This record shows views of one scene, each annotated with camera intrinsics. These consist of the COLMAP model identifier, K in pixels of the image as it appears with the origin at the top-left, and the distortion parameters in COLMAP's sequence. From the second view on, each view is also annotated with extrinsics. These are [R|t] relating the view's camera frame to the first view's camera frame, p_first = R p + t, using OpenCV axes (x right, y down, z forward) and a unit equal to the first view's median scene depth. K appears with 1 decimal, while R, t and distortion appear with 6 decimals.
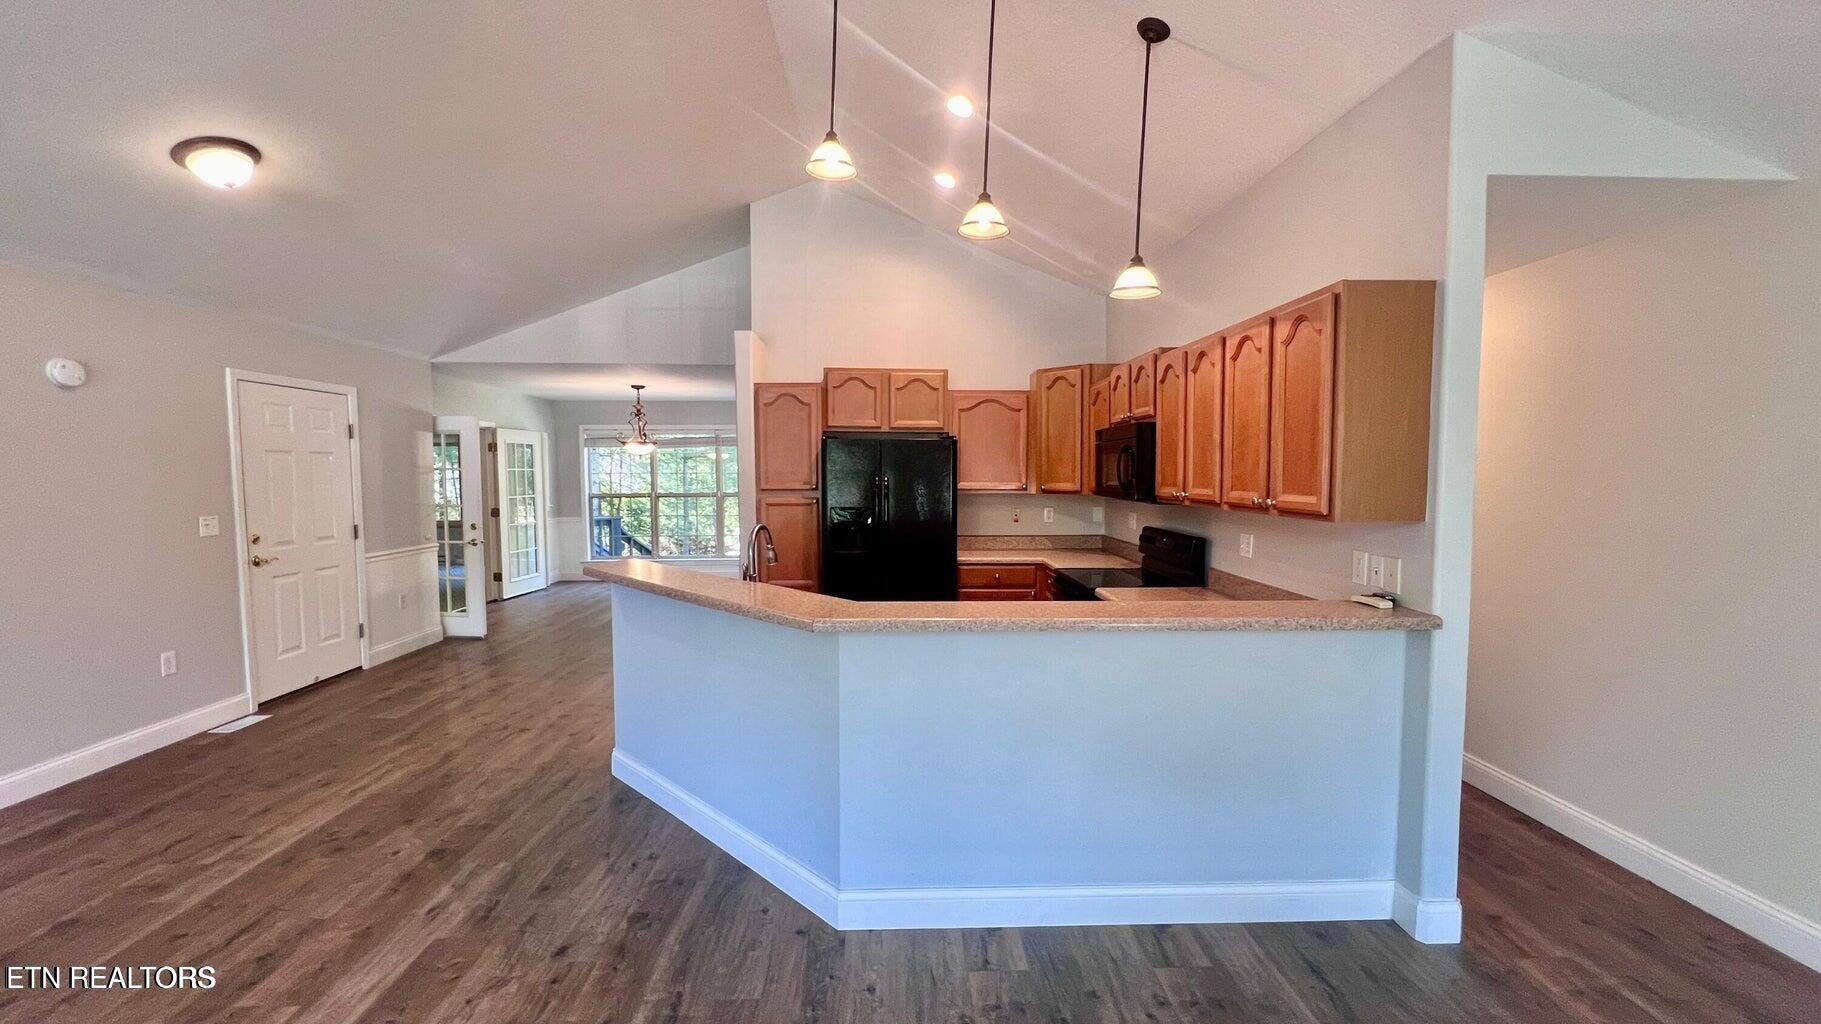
lens RADIAL K [[725.8, 0, 910.2], [0, 725.8, 516.6], [0, 0, 1]] dist [-0.002204, 0.000494]
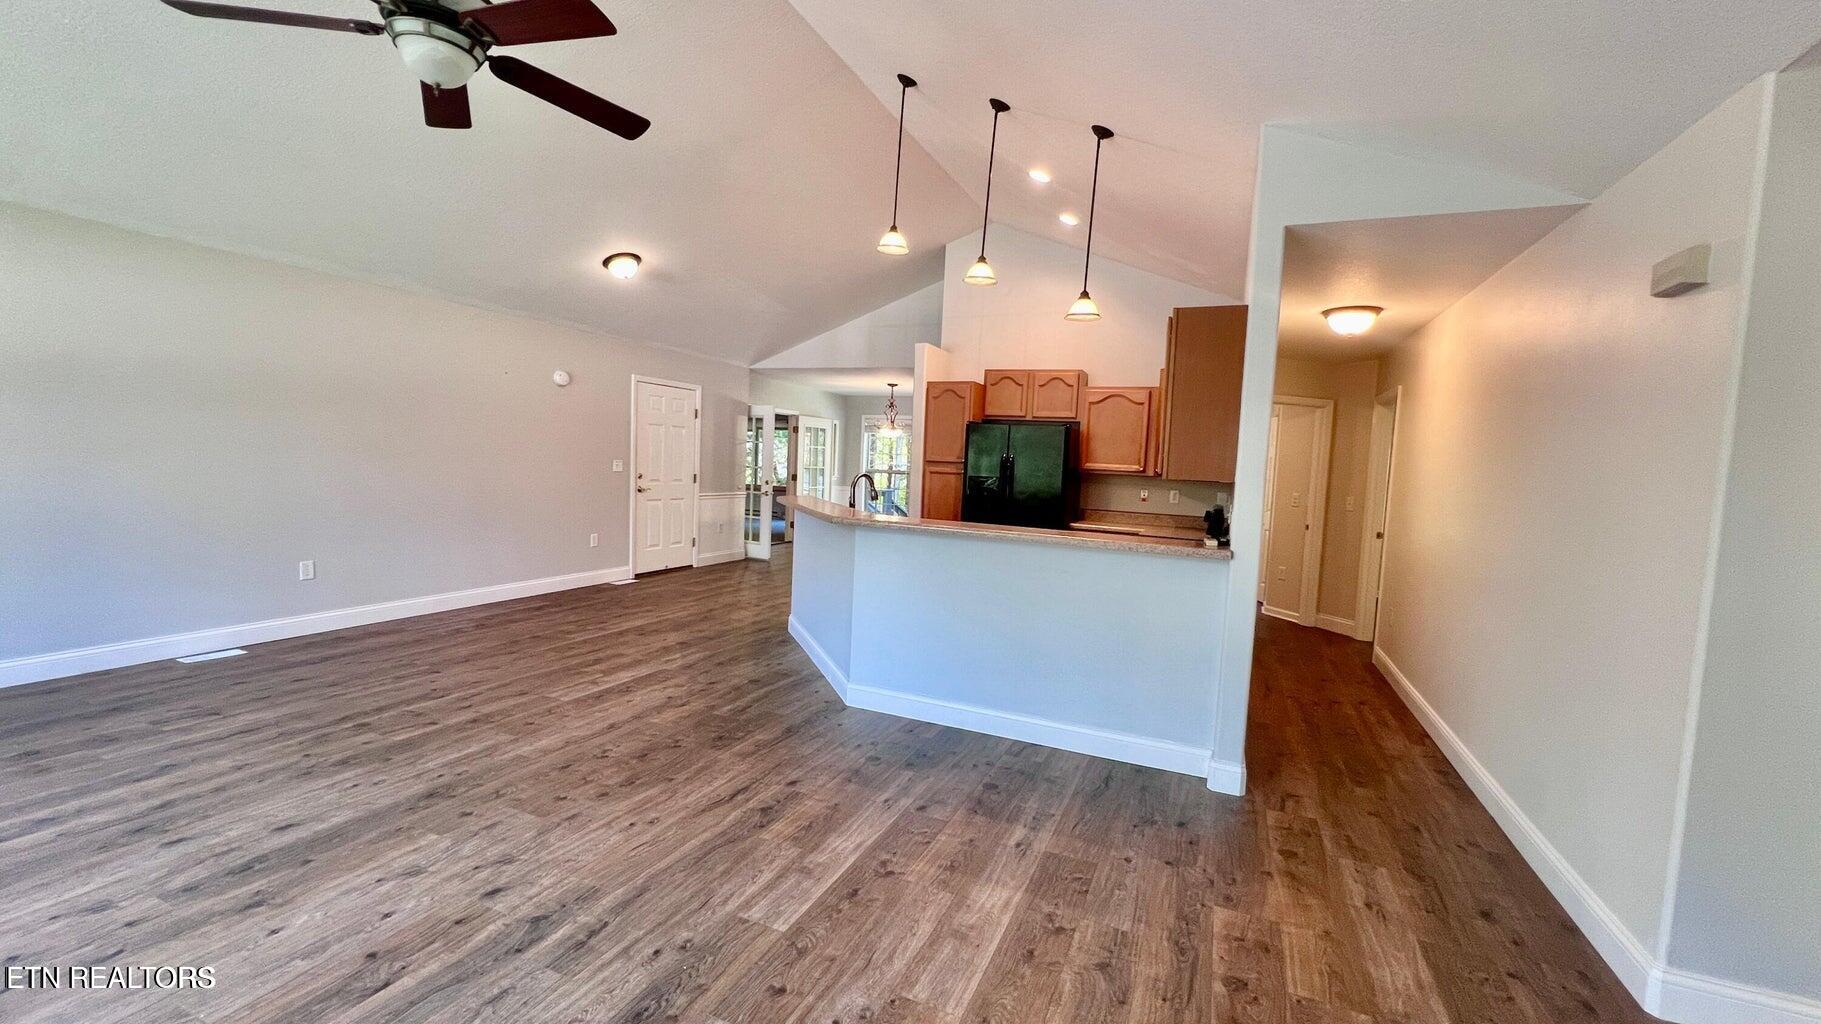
lens RADIAL K [[725.8, 0, 911.5], [0, 725.8, 516.6], [0, 0, 1]] dist [-0.002204, 0.000494]
pose [[0.902141, 0.074351, -0.424986, 0.350108], [-0.073136, 0.997137, 0.019198, 0.042239], [0.425197, 0.013762, 0.904996, -0.229311]]
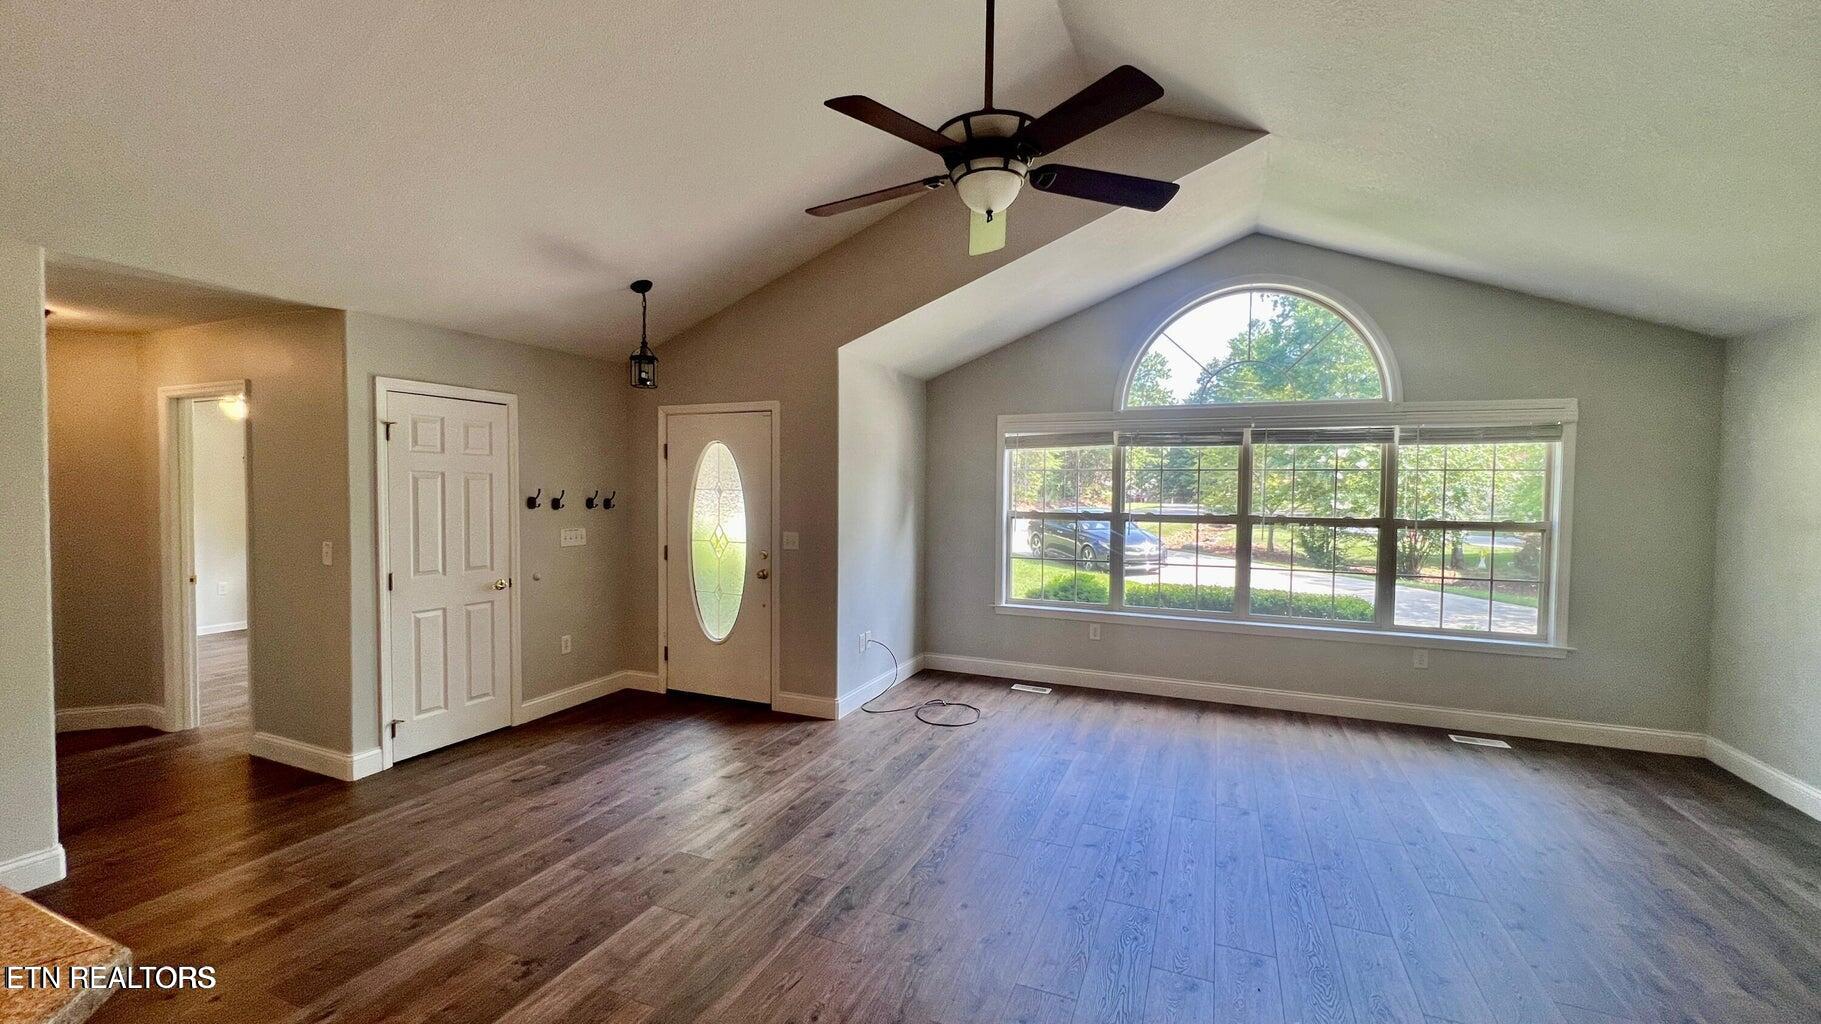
lens RADIAL K [[725.8, 0, 911.6], [0, 725.8, 516.6], [0, 0, 1]] dist [-0.002204, 0.000494]
pose [[-0.906542, -0.025087, 0.421369, -0.268006], [0.015193, 0.995647, 0.091963, -0.035690], [-0.421842, 0.089770, -0.902215, 0.500928]]
